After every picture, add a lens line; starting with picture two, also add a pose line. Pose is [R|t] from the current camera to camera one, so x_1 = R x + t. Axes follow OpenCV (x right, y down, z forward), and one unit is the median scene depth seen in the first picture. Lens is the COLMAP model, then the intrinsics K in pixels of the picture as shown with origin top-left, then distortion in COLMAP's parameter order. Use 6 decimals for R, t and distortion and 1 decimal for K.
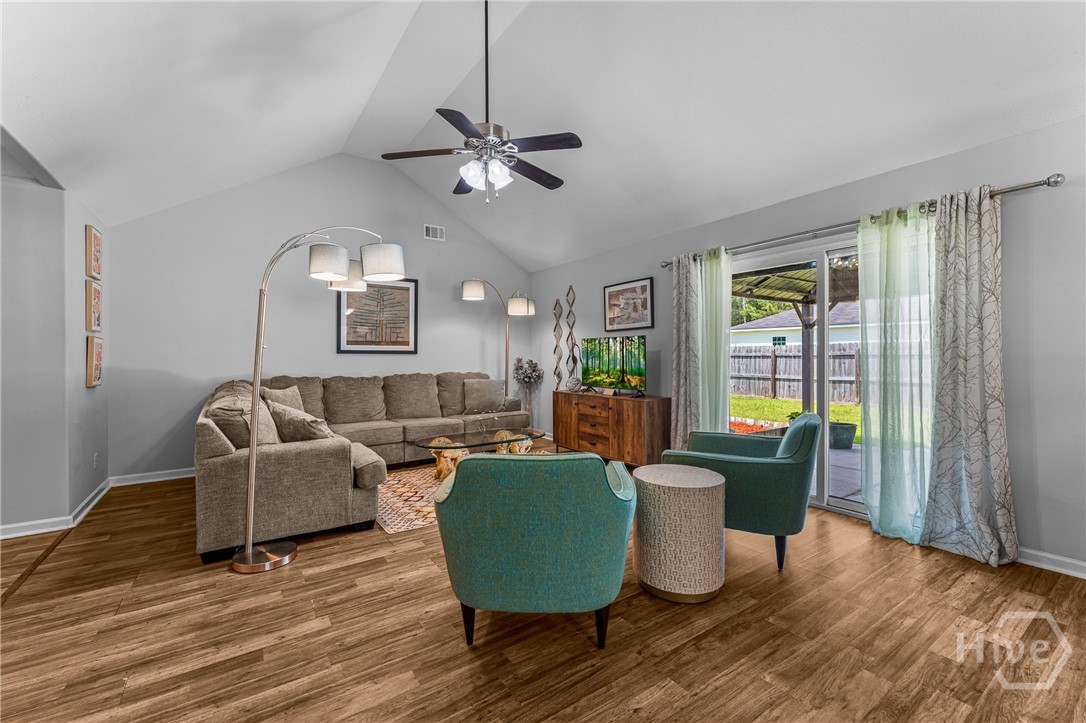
lens RADIAL K [[458.2, 0, 528.3], [0, 458.2, 353.4], [0, 0, 1]] dist [0.001984, -0.001081]
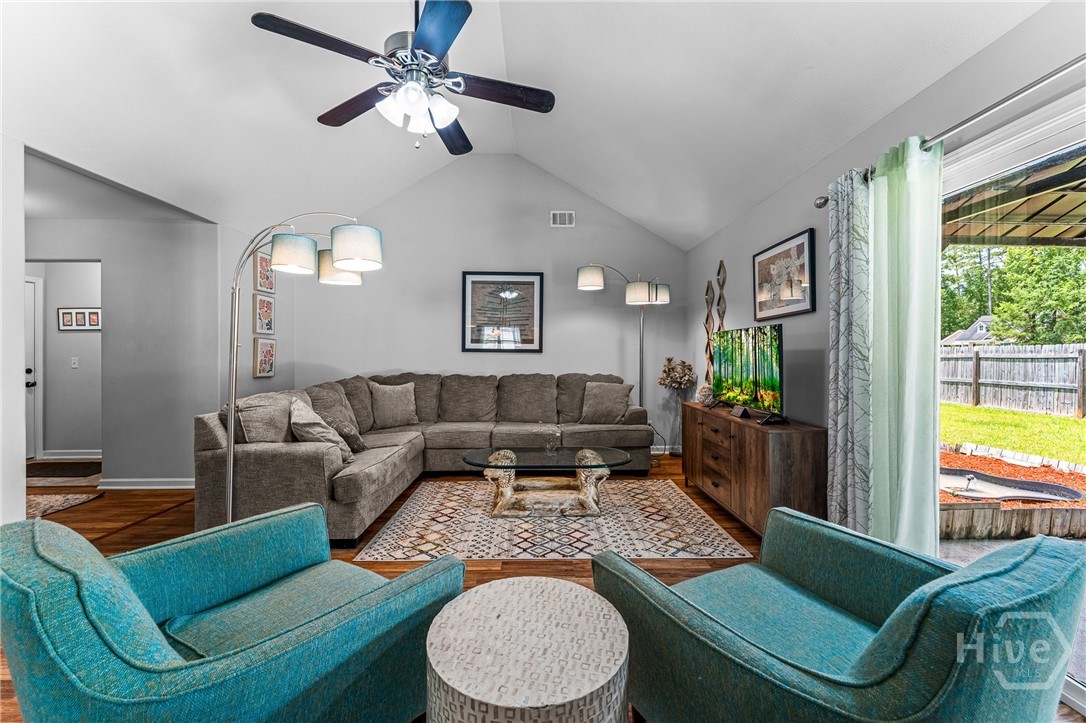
lens RADIAL K [[432.5, 0, 538.6], [0, 432.5, 353.7], [0, 0, 1]] dist [0.002422, 0.000140]
pose [[0.842786, 0.005992, -0.538215, 0.276435], [-0.003596, 0.999978, 0.005502, -0.002118], [0.538236, -0.002702, 0.842790, 0.321536]]
